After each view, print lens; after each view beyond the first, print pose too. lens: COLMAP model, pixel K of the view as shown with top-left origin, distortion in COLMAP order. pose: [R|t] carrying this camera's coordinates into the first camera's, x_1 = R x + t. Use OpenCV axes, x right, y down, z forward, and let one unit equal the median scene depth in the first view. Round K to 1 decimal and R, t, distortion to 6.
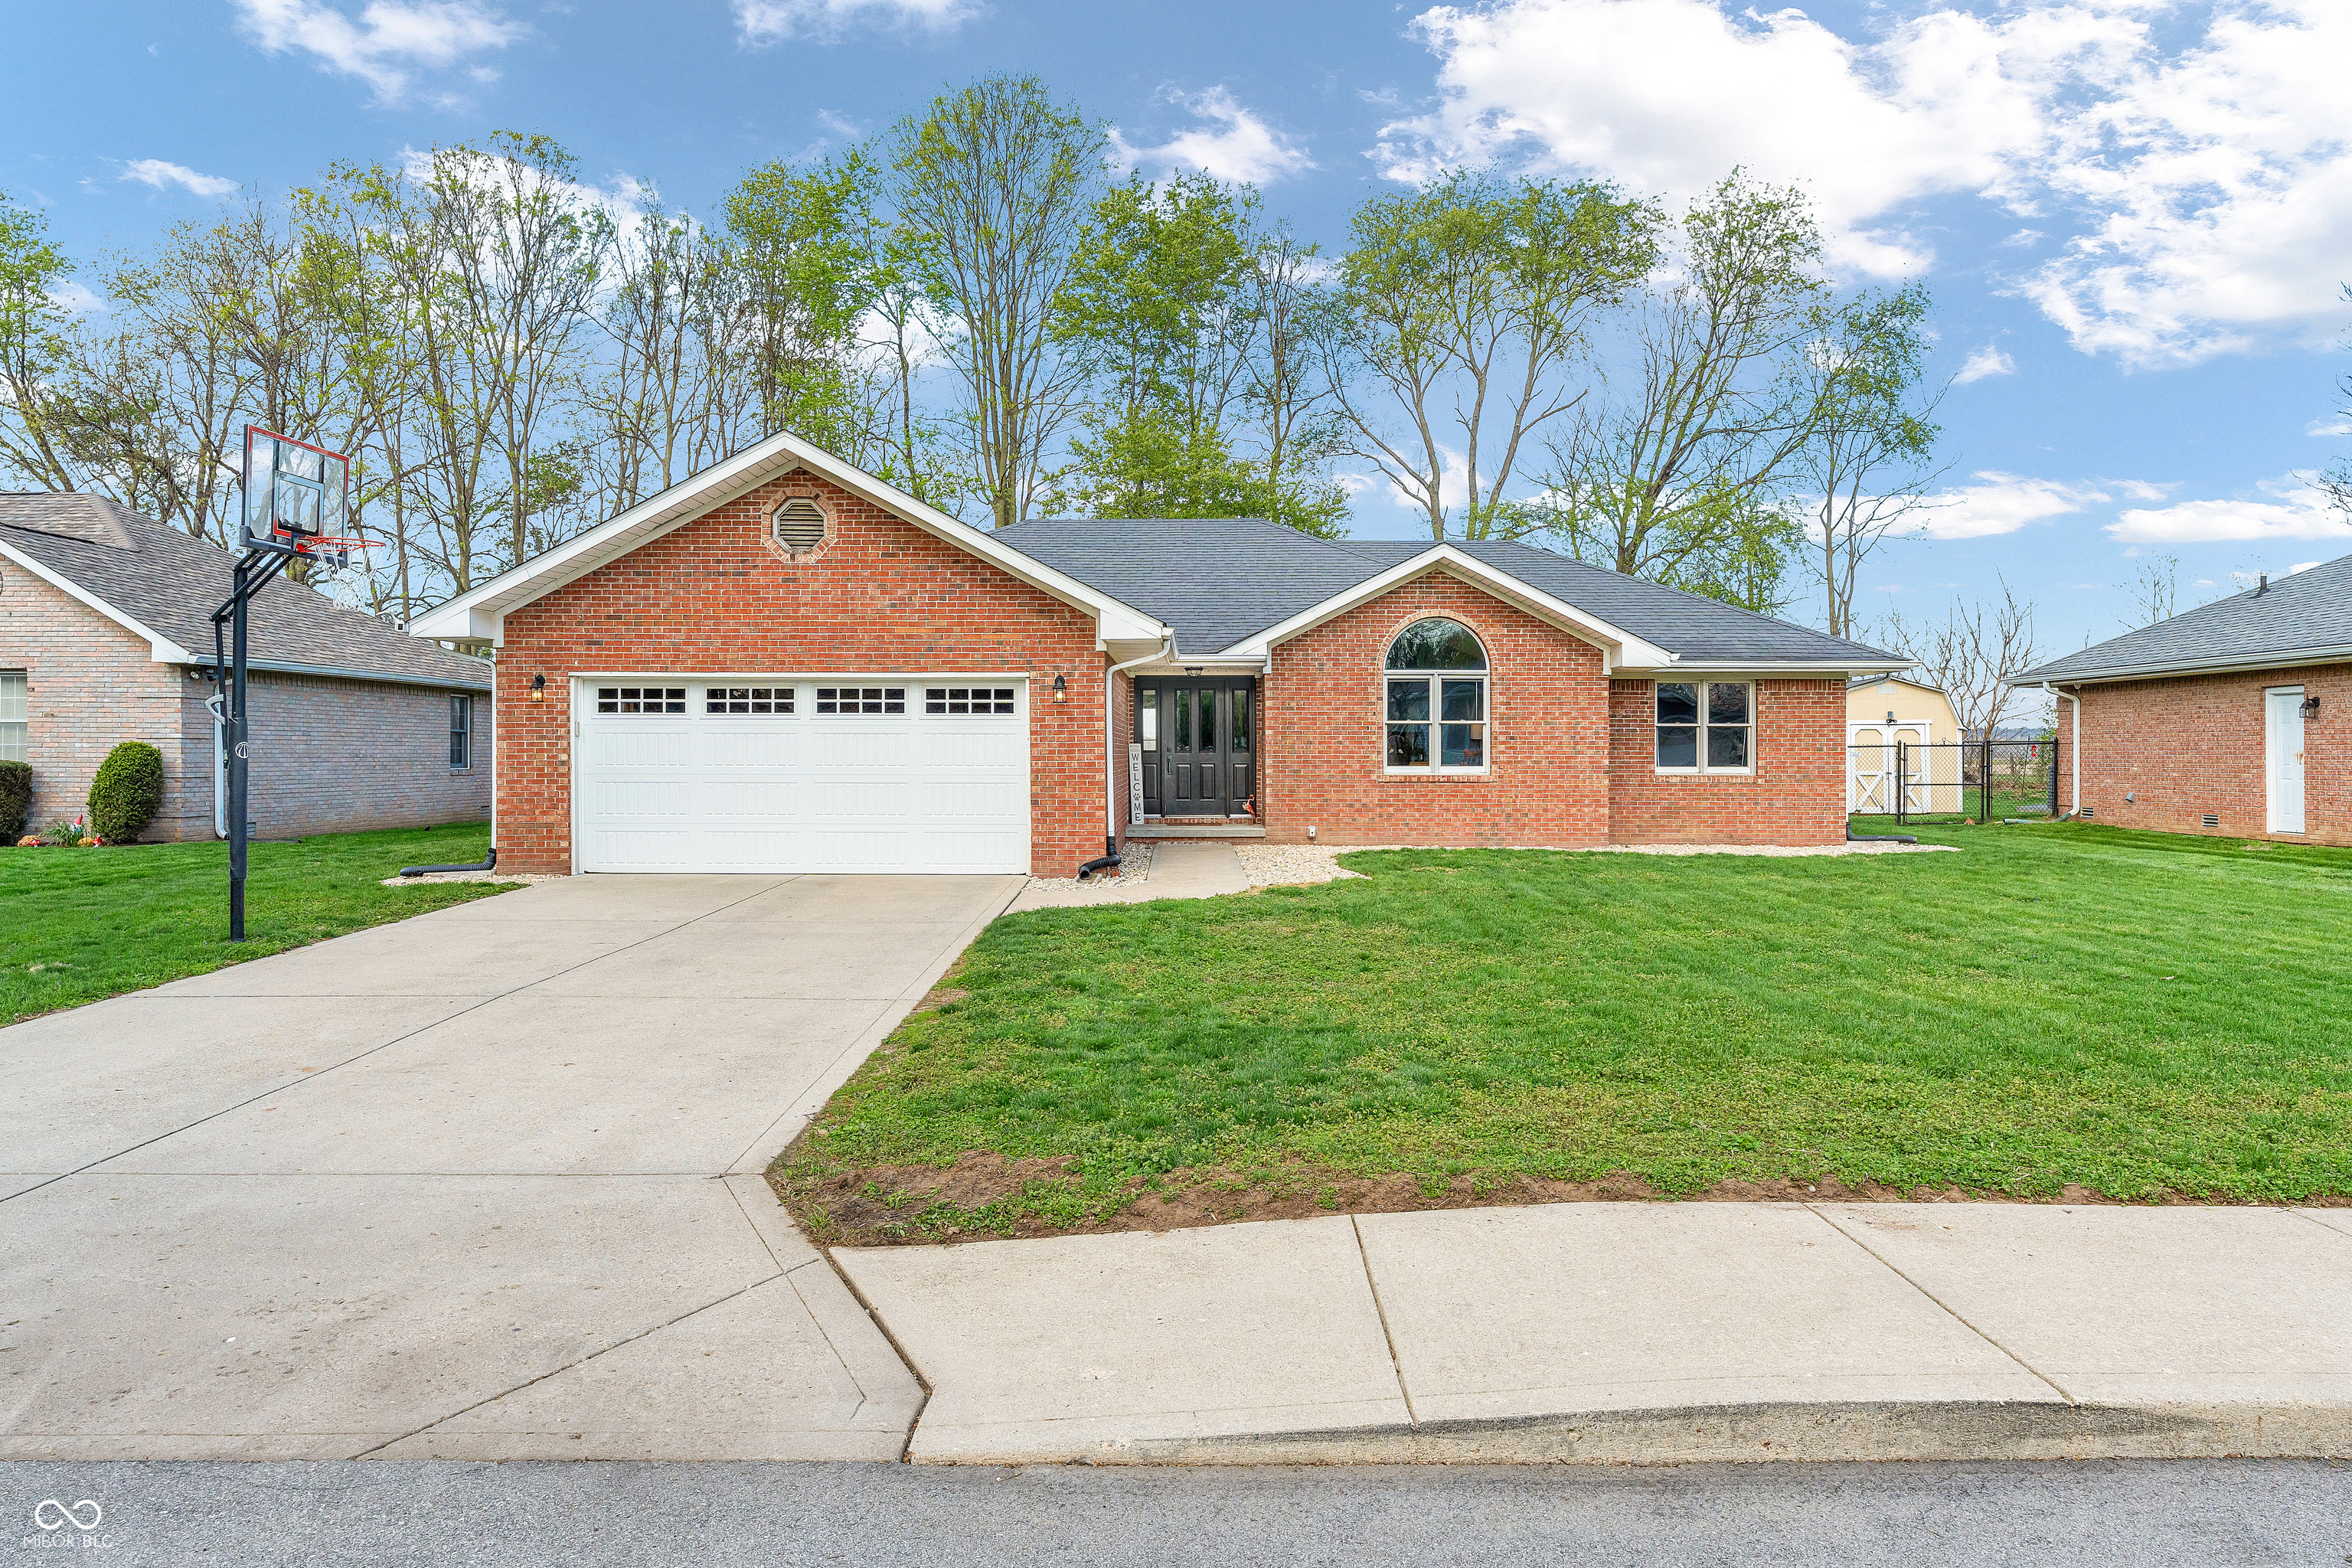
lens RADIAL K [[1582.6, 0, 1175.2], [0, 1582.6, 755.5], [0, 0, 1]] dist [0.000047, -0.001441]
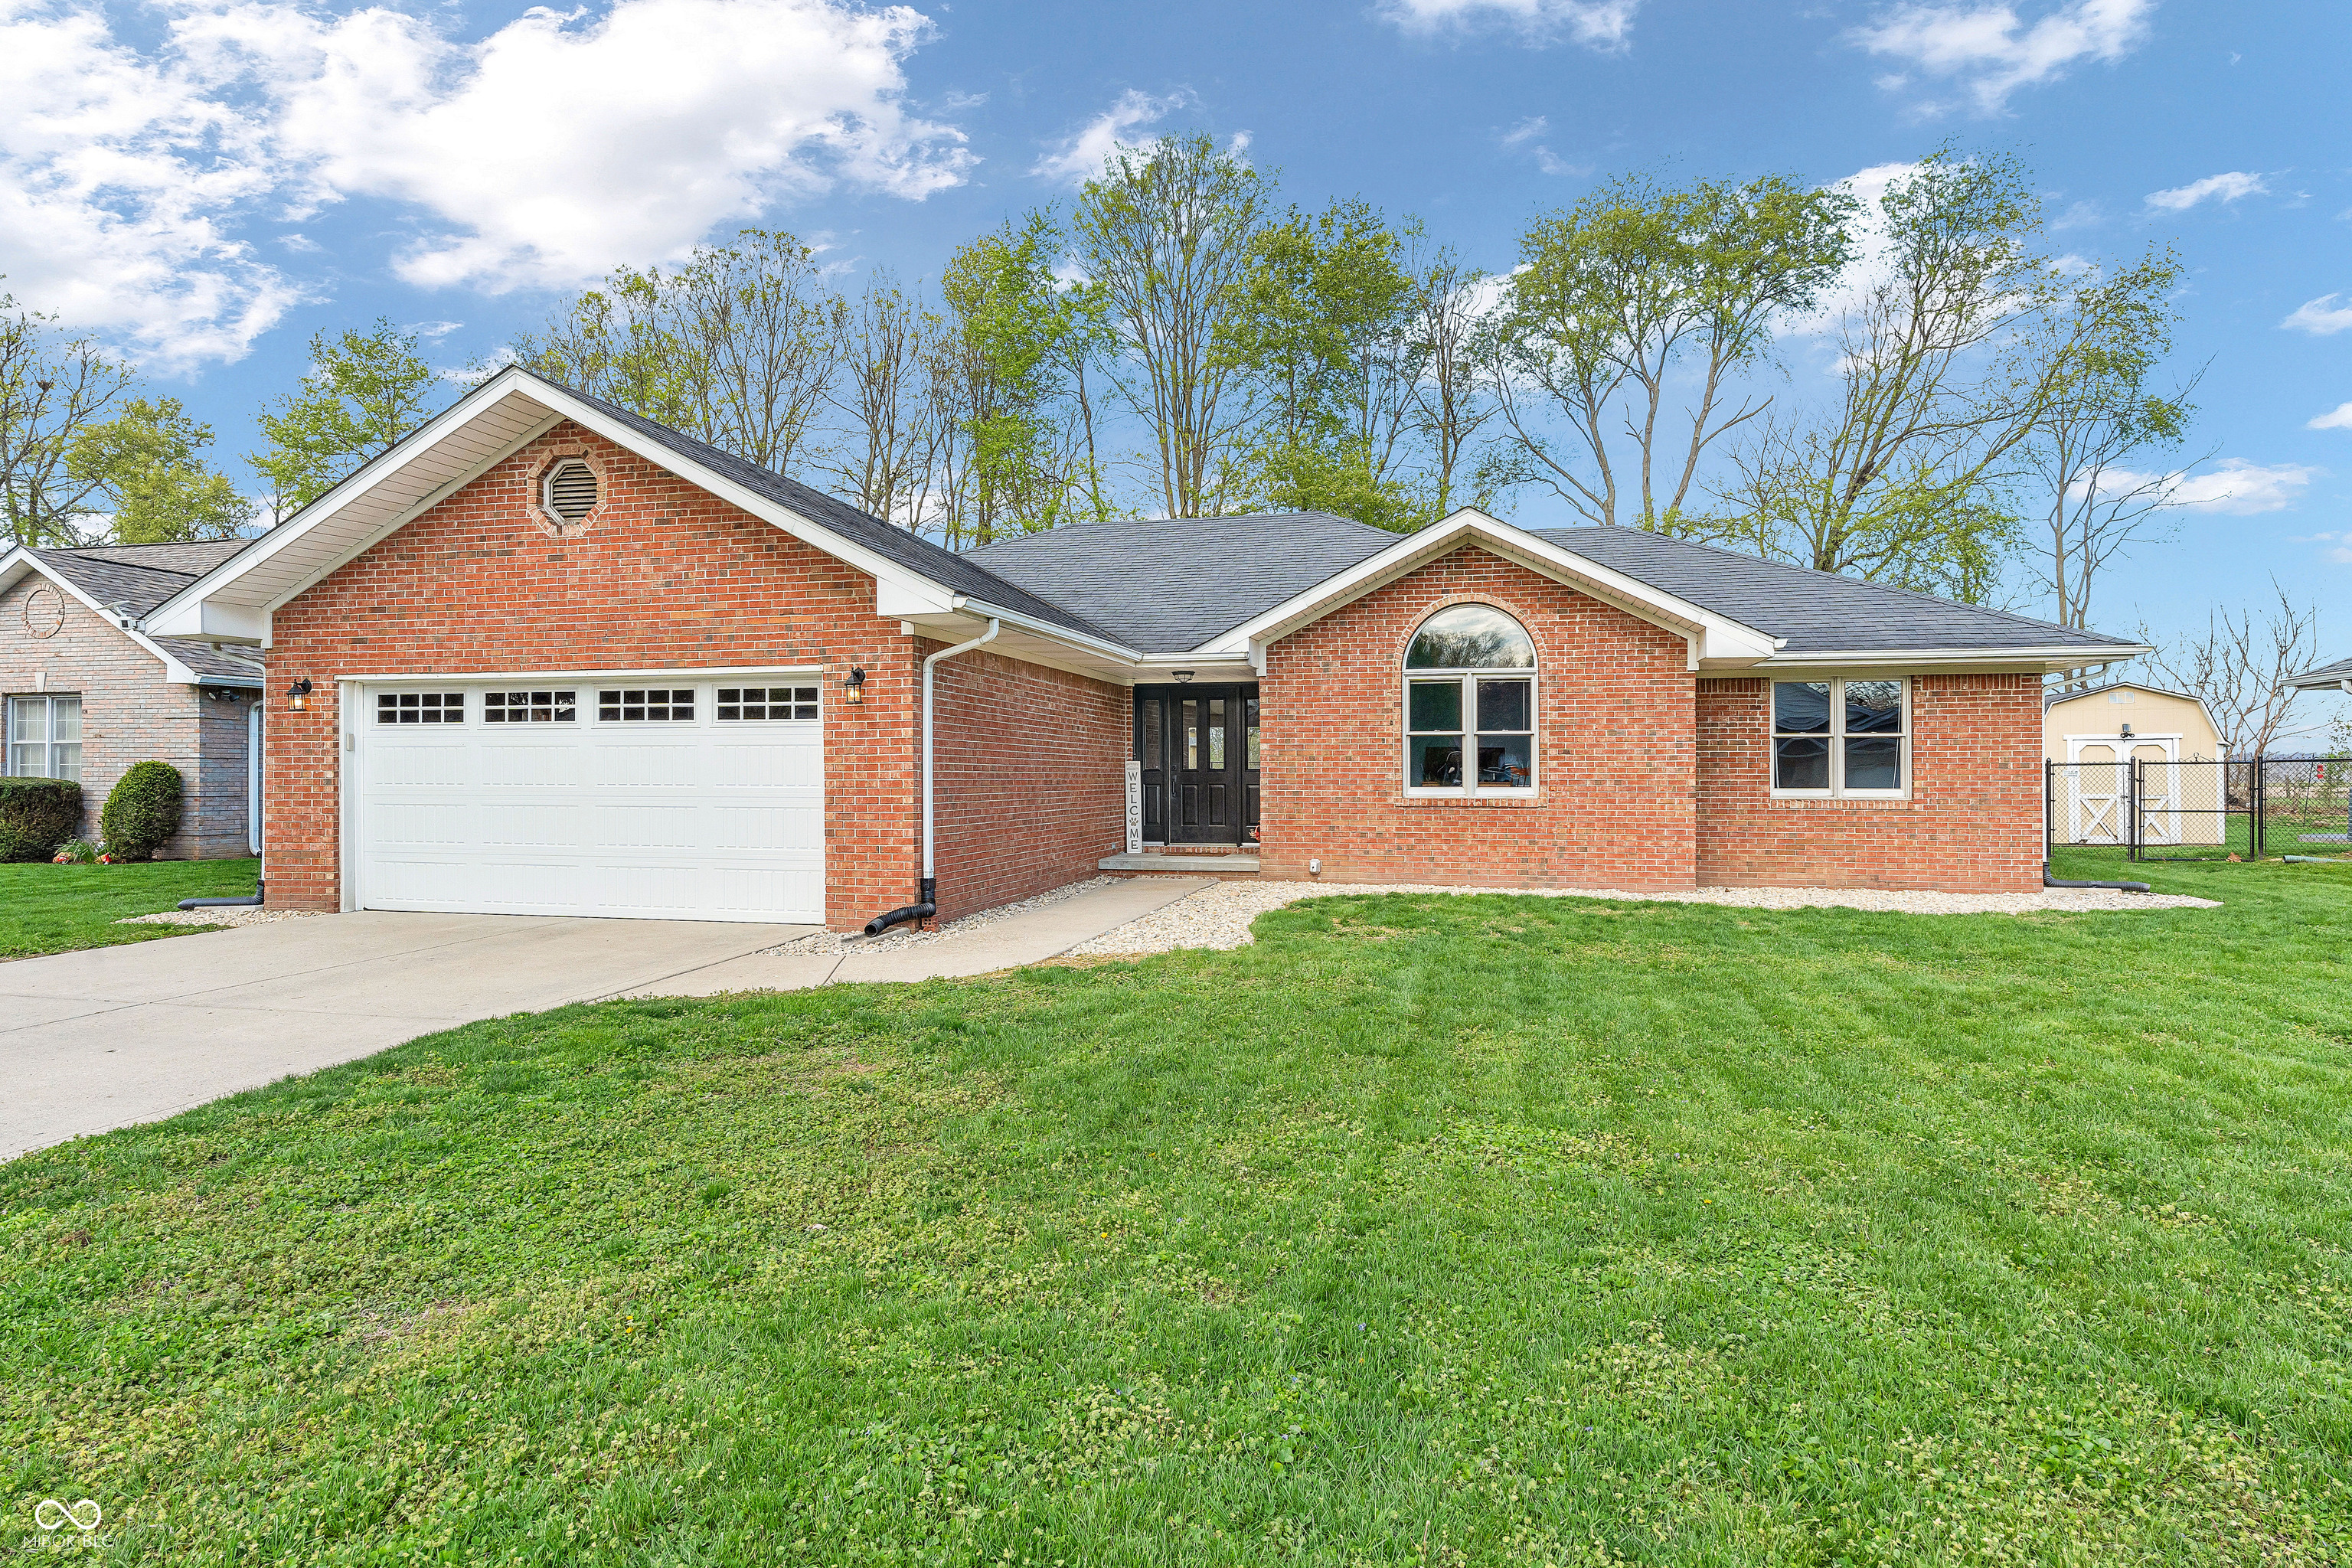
lens RADIAL K [[1290.9, 0, 1176.8], [0, 1290.9, 771.7], [0, 0, 1]] dist [-0.002174, 0.001468]
pose [[0.975175, -0.001068, -0.221435, 0.165671], [-0.000106, 0.999986, -0.005290, 0.002283], [0.221437, 0.005182, 0.975161, 0.324381]]
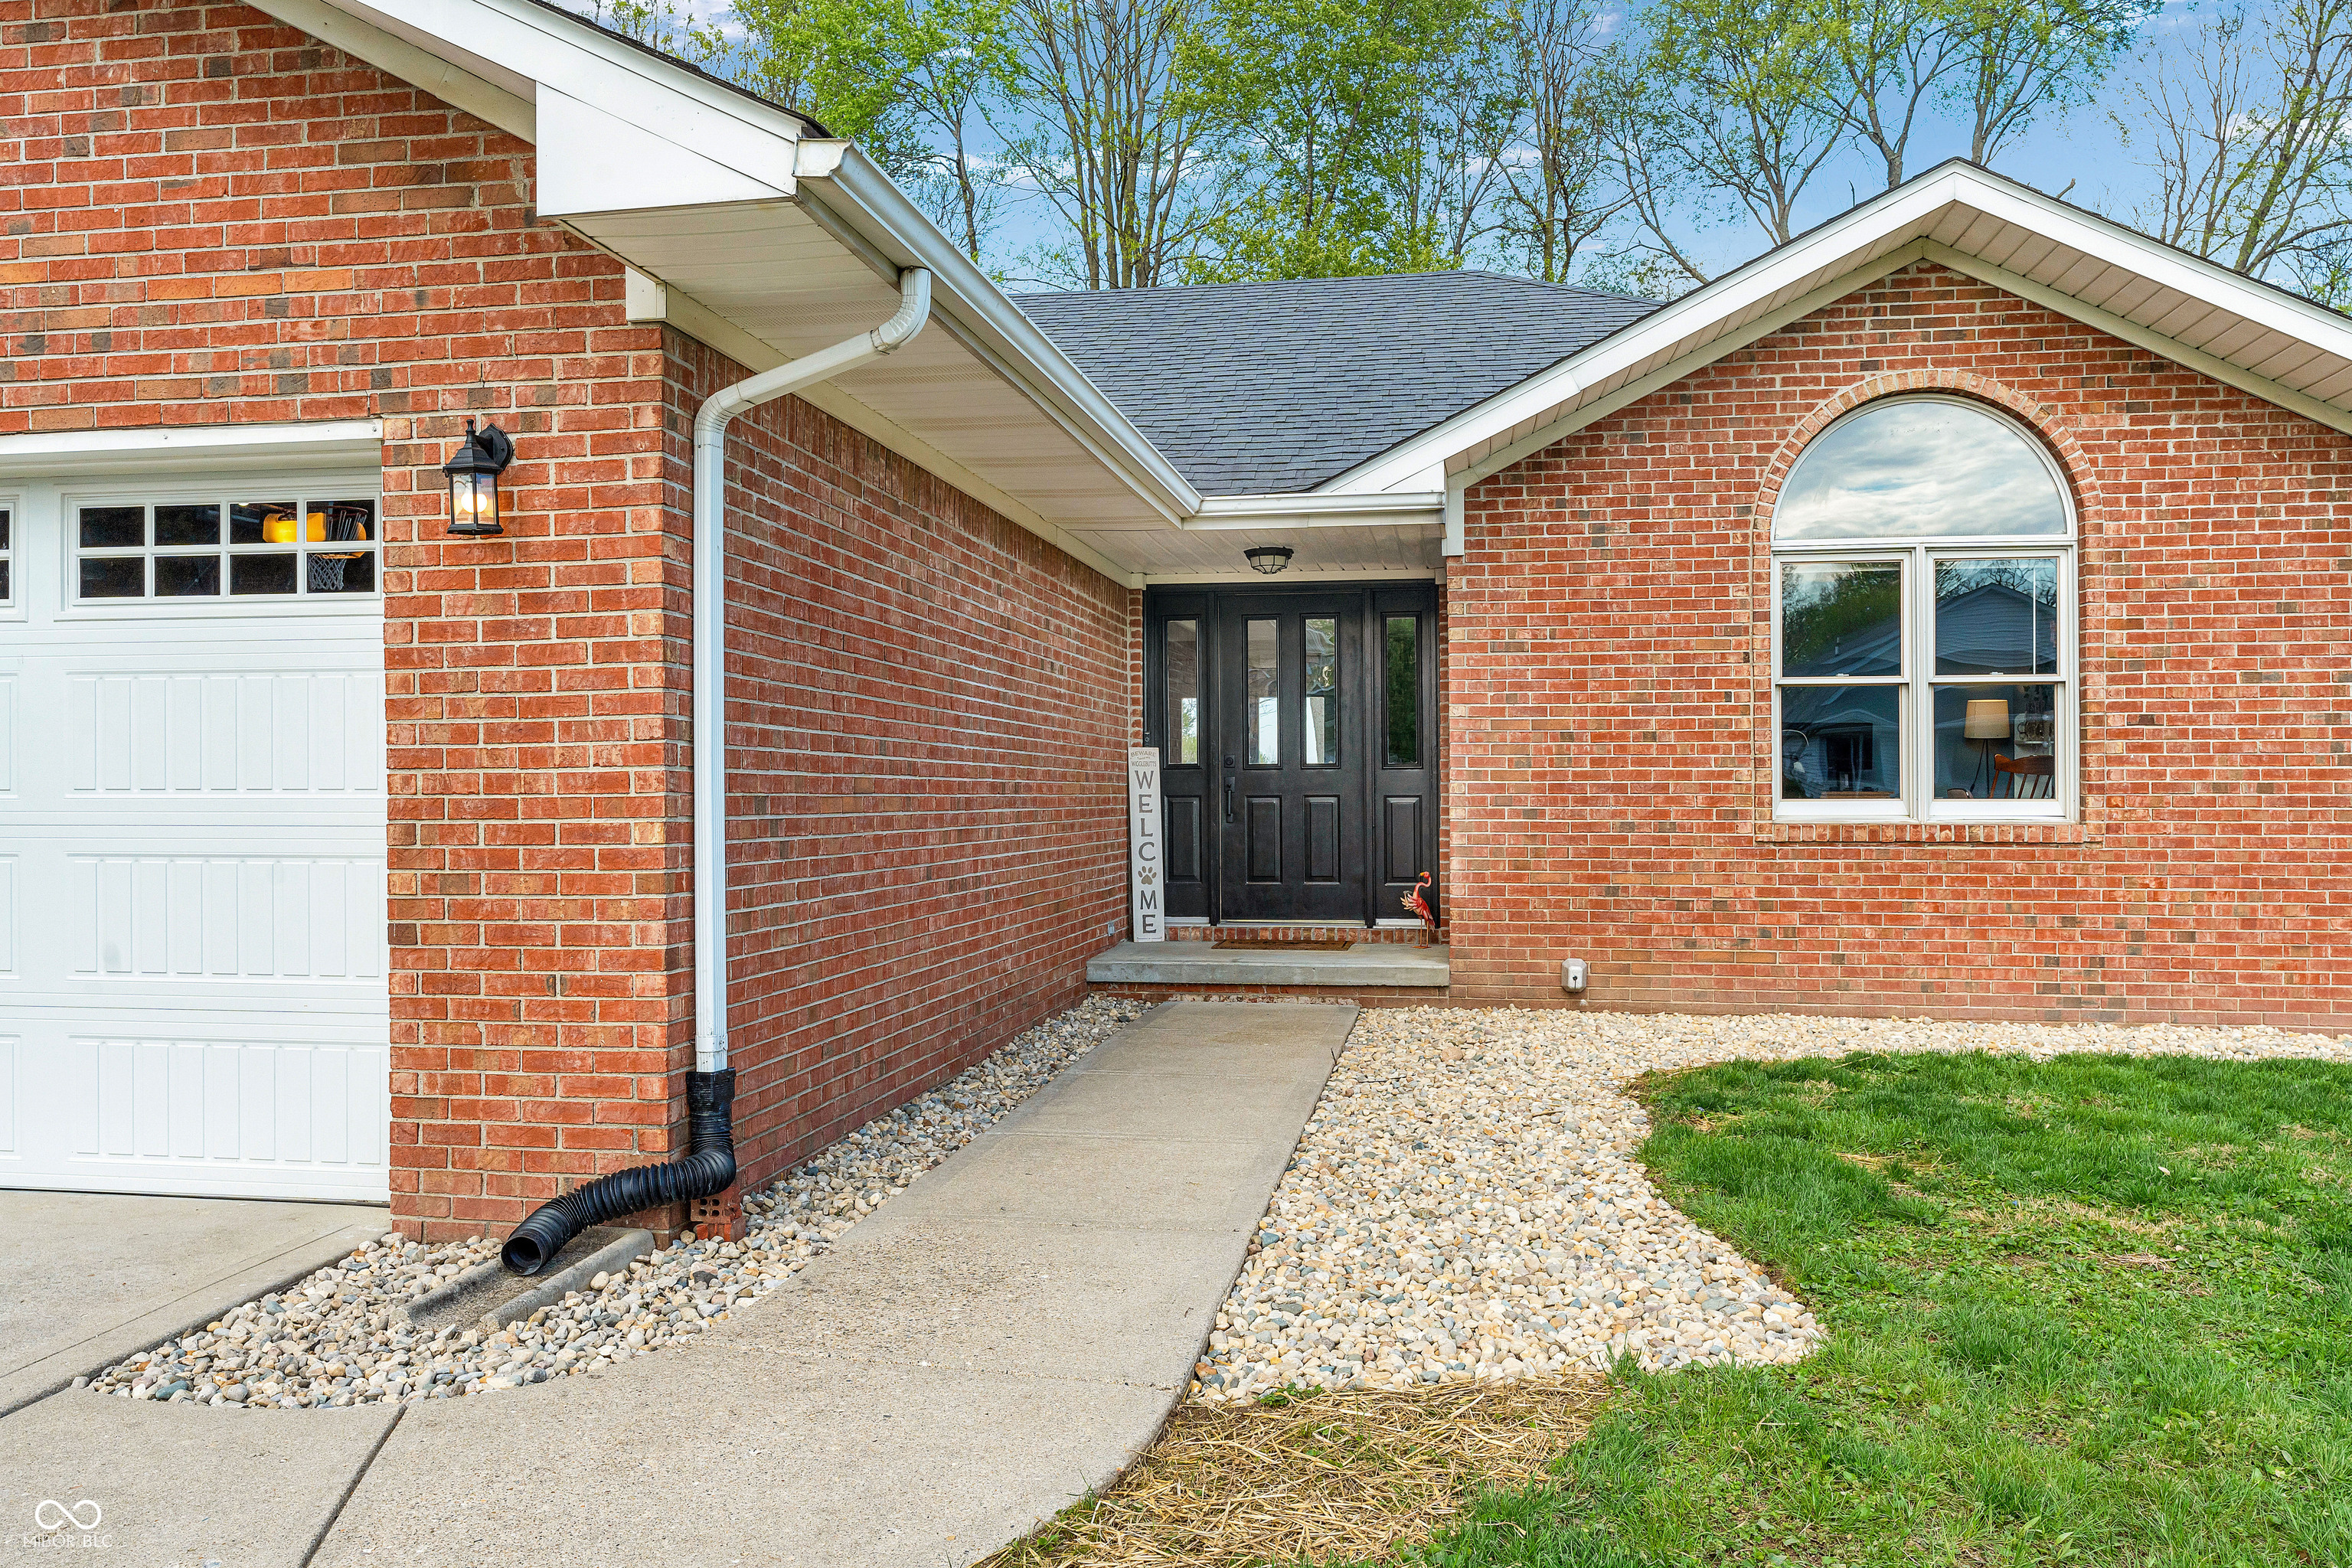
lens RADIAL K [[1797.3, 0, 1176.0], [0, 1797.3, 784.0], [0, 0, 1]] dist [0.006981, 0.001544]
pose [[0.987873, -0.002910, -0.155234, 0.059385], [0.001708, 0.999968, -0.007876, 0.006203], [0.155252, 0.007516, 0.987846, 0.564155]]
